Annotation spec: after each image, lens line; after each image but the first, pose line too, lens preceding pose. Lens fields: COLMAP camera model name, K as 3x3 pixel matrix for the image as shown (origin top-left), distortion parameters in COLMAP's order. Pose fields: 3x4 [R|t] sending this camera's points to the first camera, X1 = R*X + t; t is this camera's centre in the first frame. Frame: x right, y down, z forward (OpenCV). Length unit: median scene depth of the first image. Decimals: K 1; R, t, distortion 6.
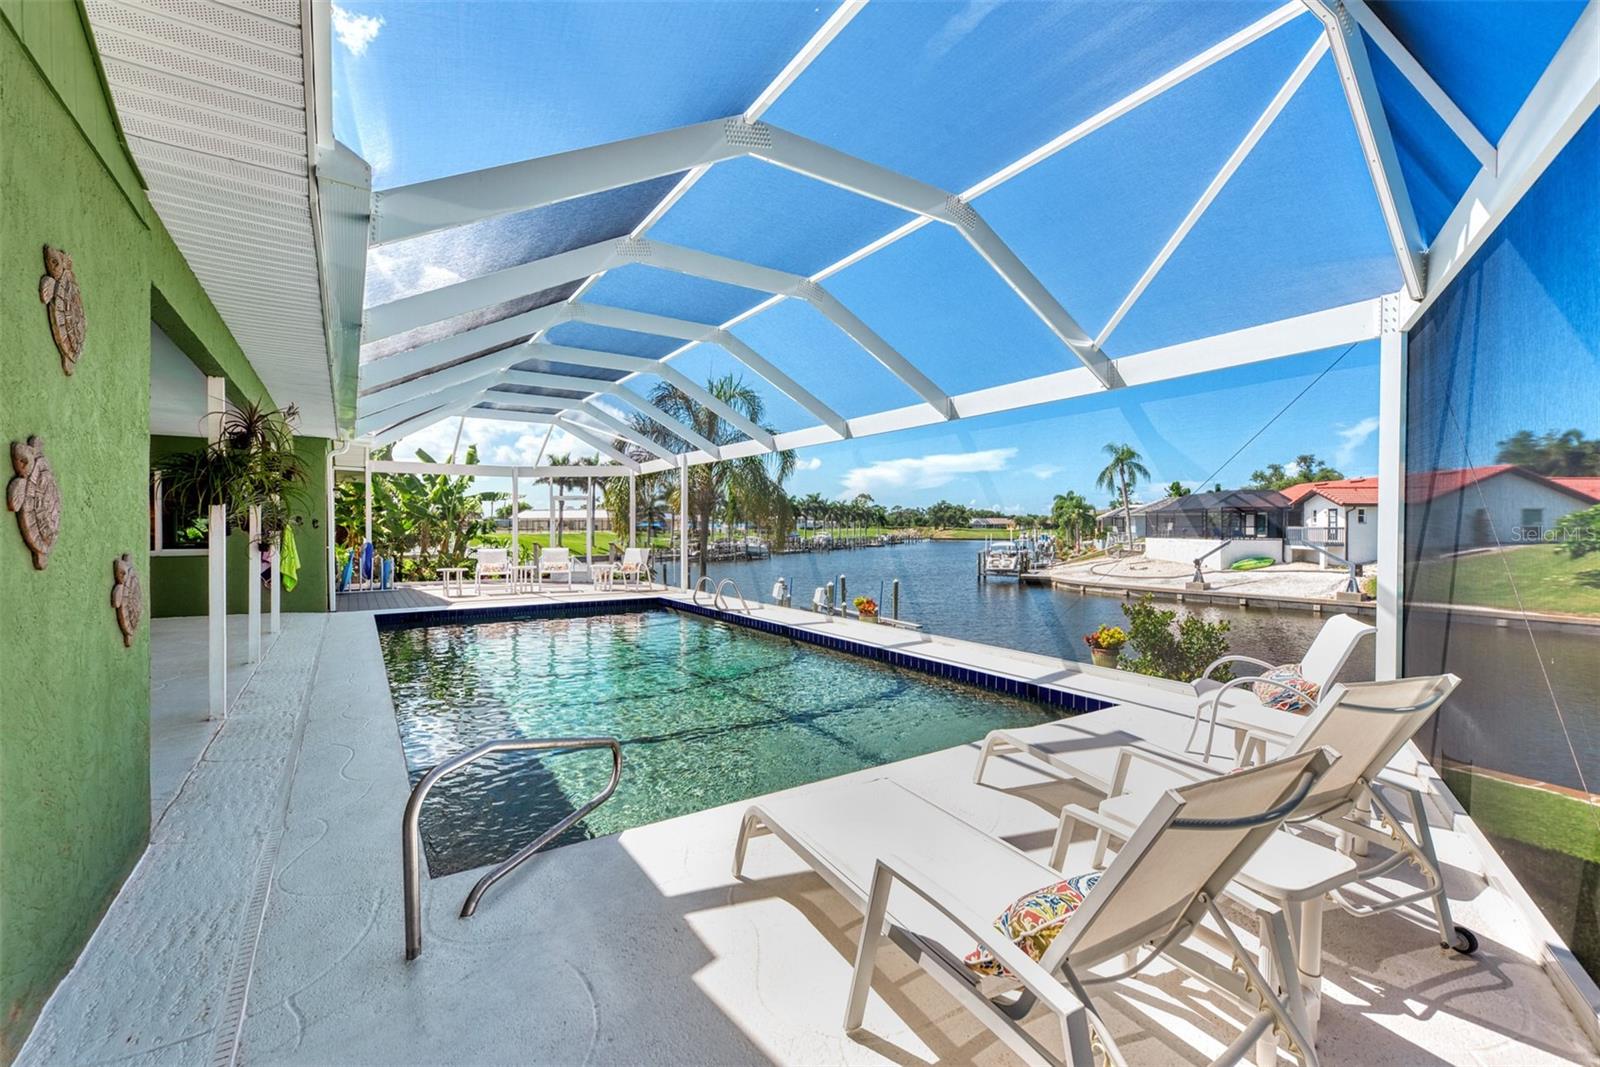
lens RADIAL K [[684.0, 0, 809.7], [0, 684.0, 535.8], [0, 0, 1]] dist [0.010965, -0.002590]
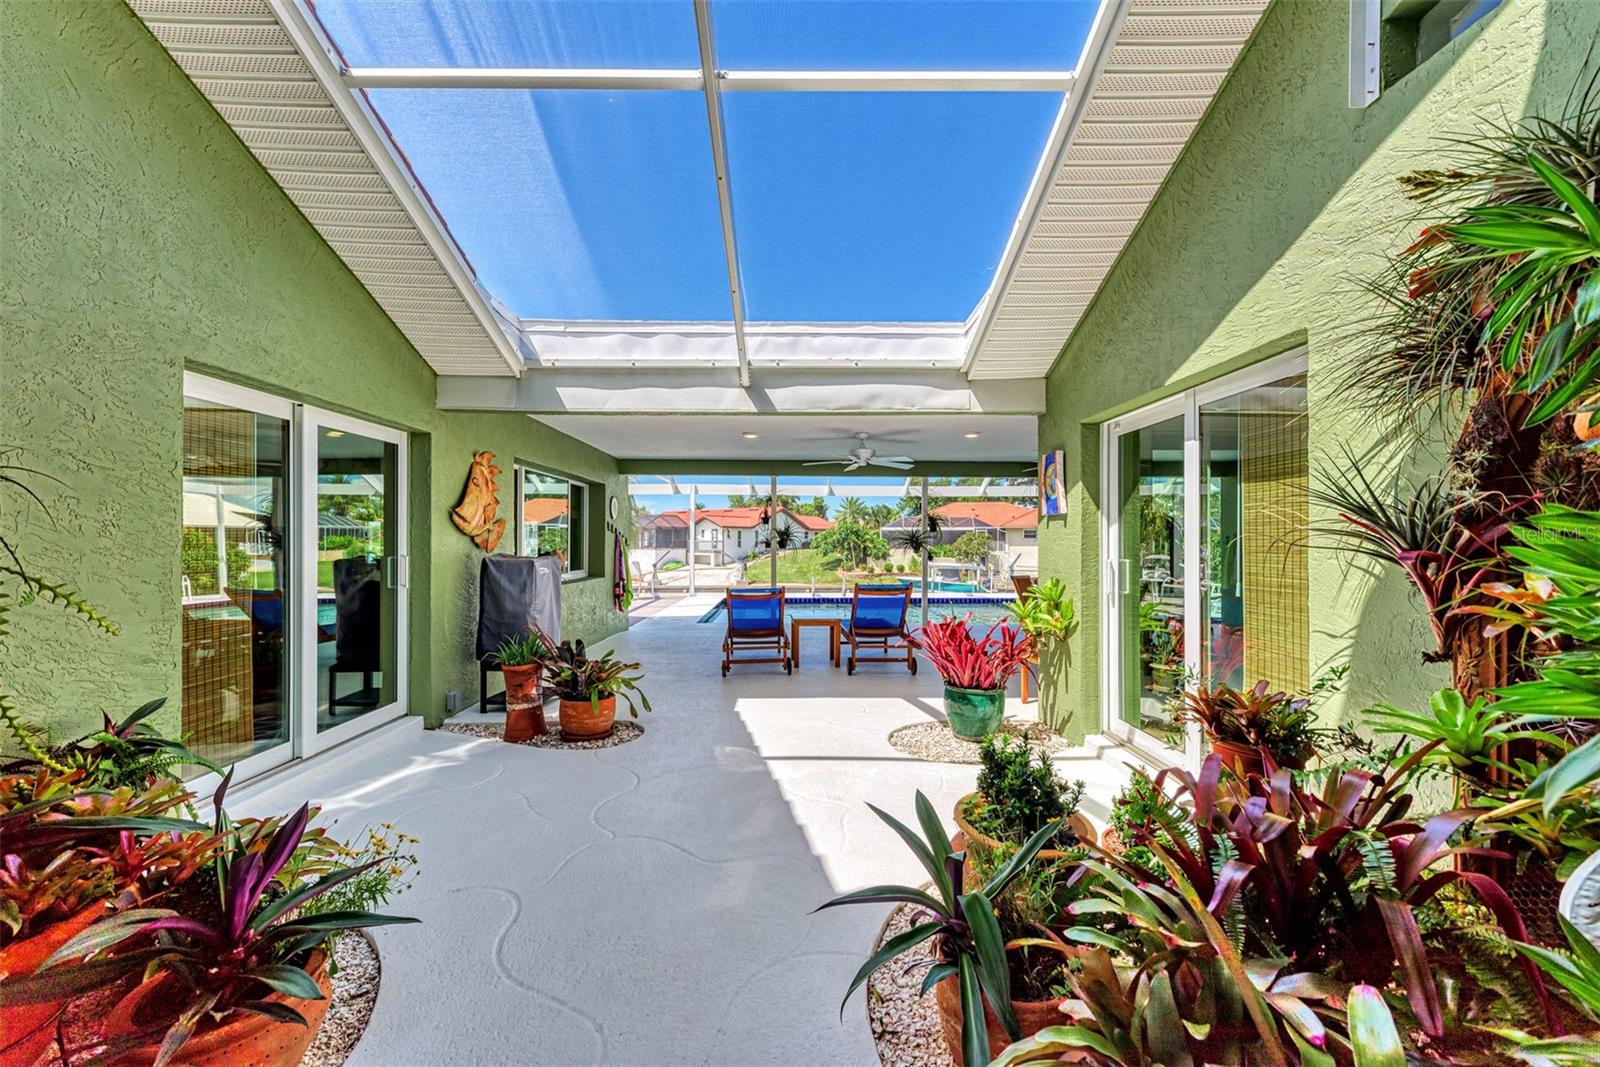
lens RADIAL K [[617.4, 0, 799.6], [0, 617.4, 540.2], [0, 0, 1]] dist [0.008271, -0.002327]
pose [[0.549440, -0.000436, 0.835533, -0.252577], [0.008844, 0.999947, -0.005294, -0.003528], [-0.835486, 0.010299, 0.549415, 0.038344]]
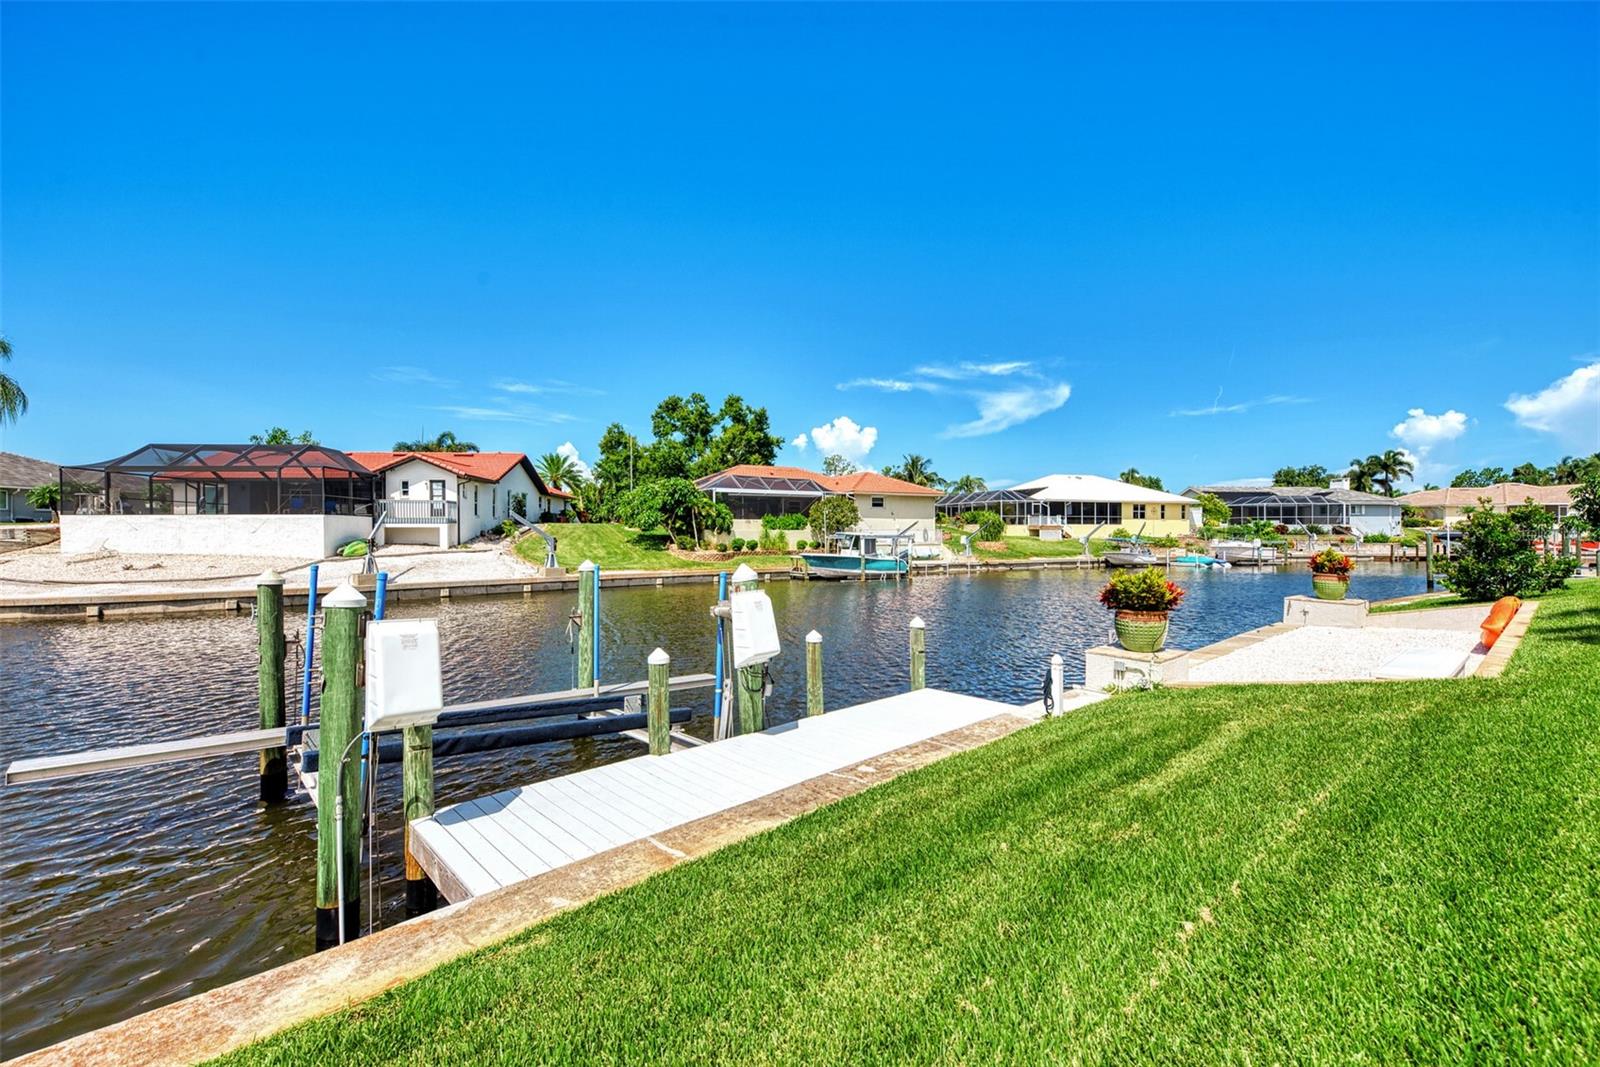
lens RADIAL K [[684.0, 0, 802.7], [0, 684.0, 539.9], [0, 0, 1]] dist [0.010965, -0.002590]
pose [[-0.113932, -0.005359, 0.993474, -0.109151], [0.016588, 0.999836, 0.007296, 0.028208], [-0.993350, 0.017311, -0.113824, 0.498615]]
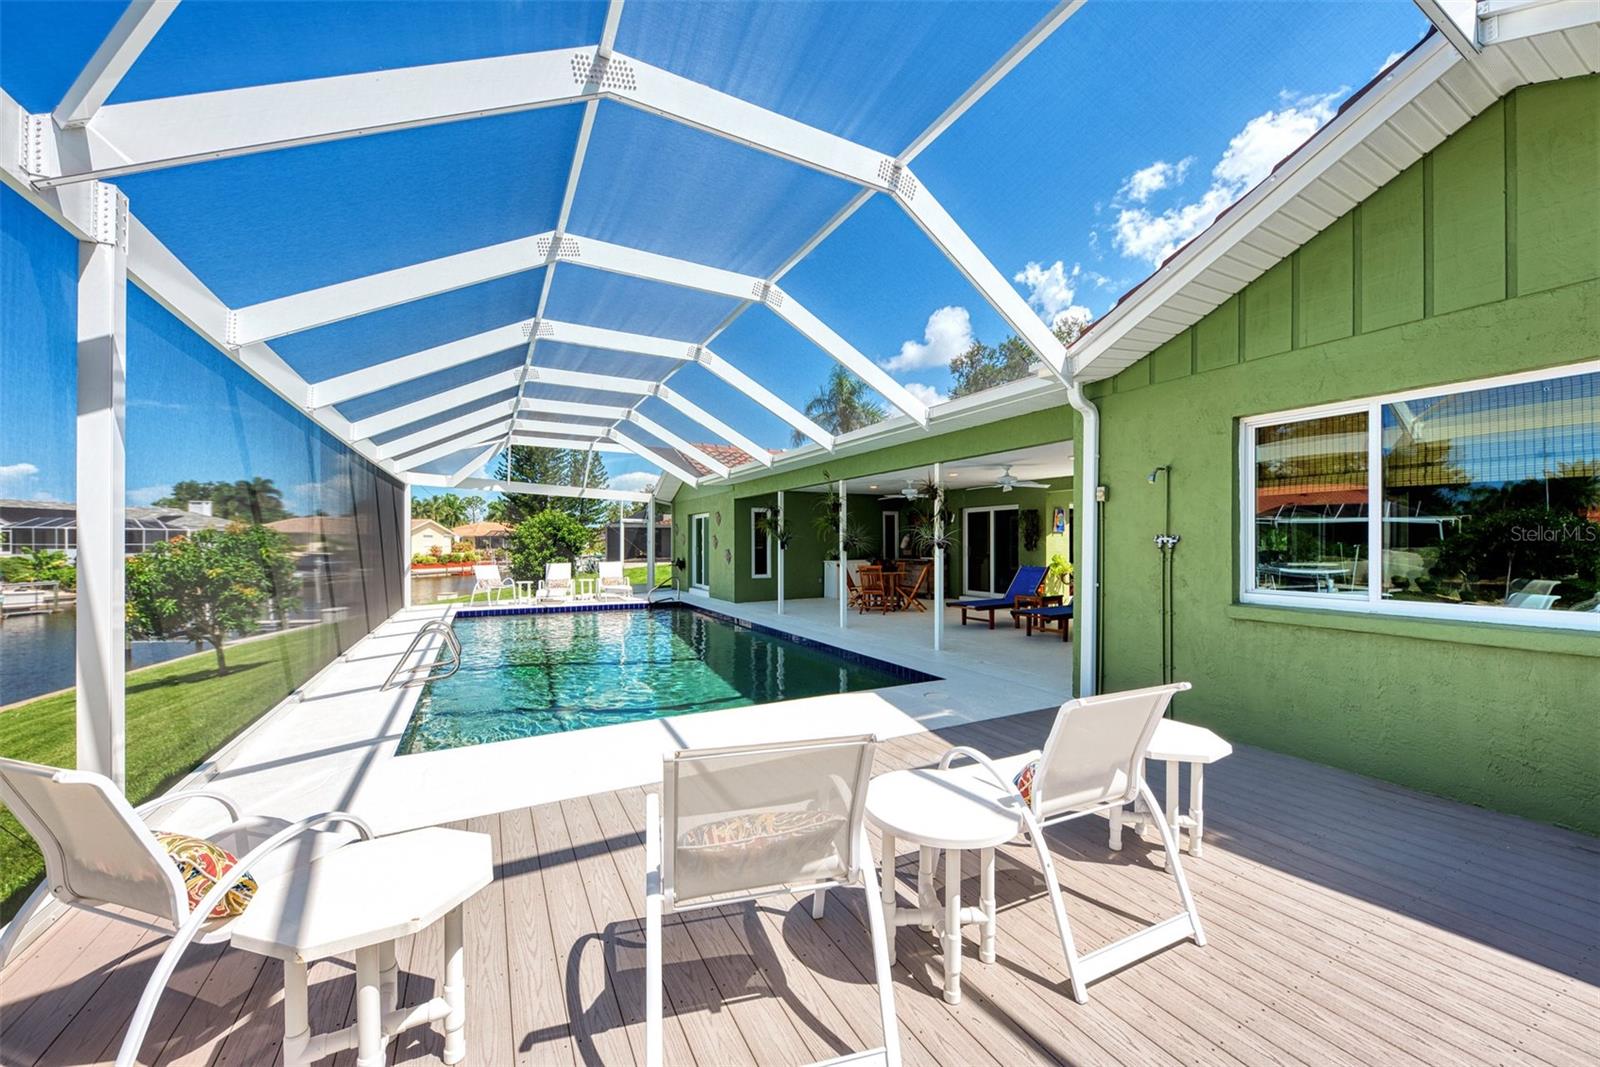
lens RADIAL K [[617.4, 0, 790.3], [0, 617.4, 539.6], [0, 0, 1]] dist [0.008271, -0.002327]
pose [[-0.992386, -0.000740, 0.123162, -0.098033], [0.000029, 0.999981, 0.006239, -0.004092], [-0.123164, 0.006195, -0.992367, 0.267240]]
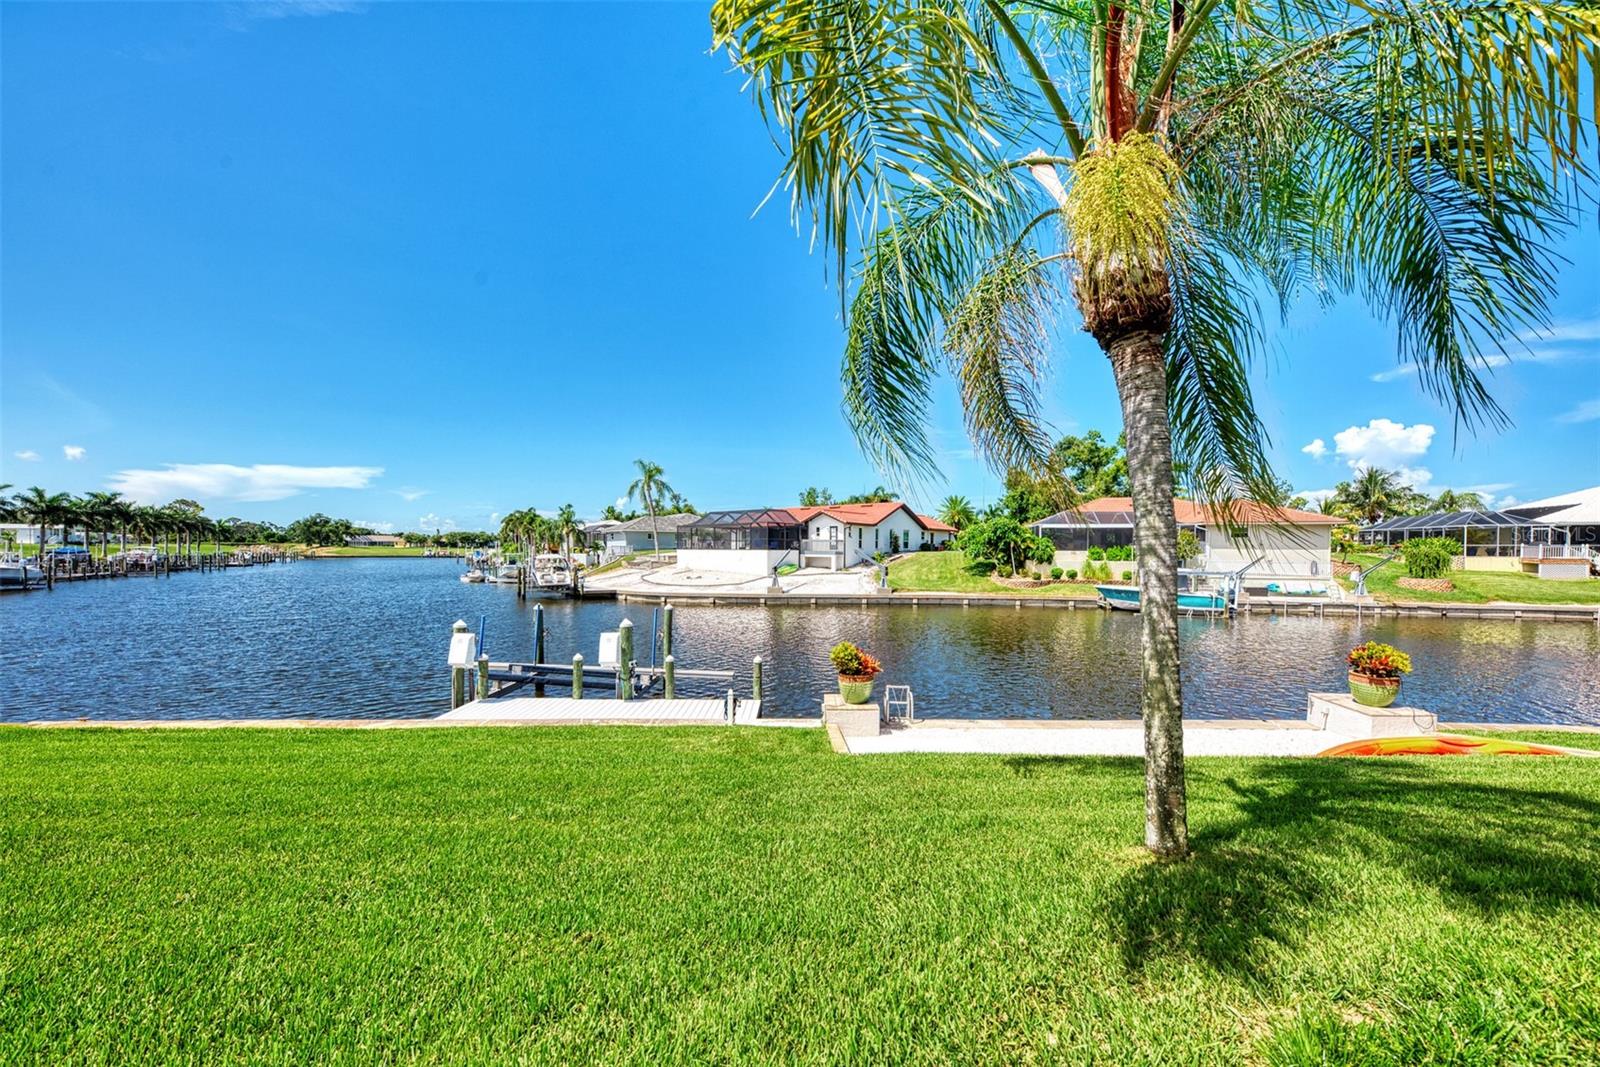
lens RADIAL K [[558.2, 0, 802.6], [0, 558.2, 552.2], [0, 0, 1]] dist [0.003366, -0.003019]
pose [[0.587613, -0.002262, 0.809139, -0.117629], [0.004475, 0.999990, -0.000454, 0.008227], [-0.809130, 0.003888, 0.587617, 0.317493]]
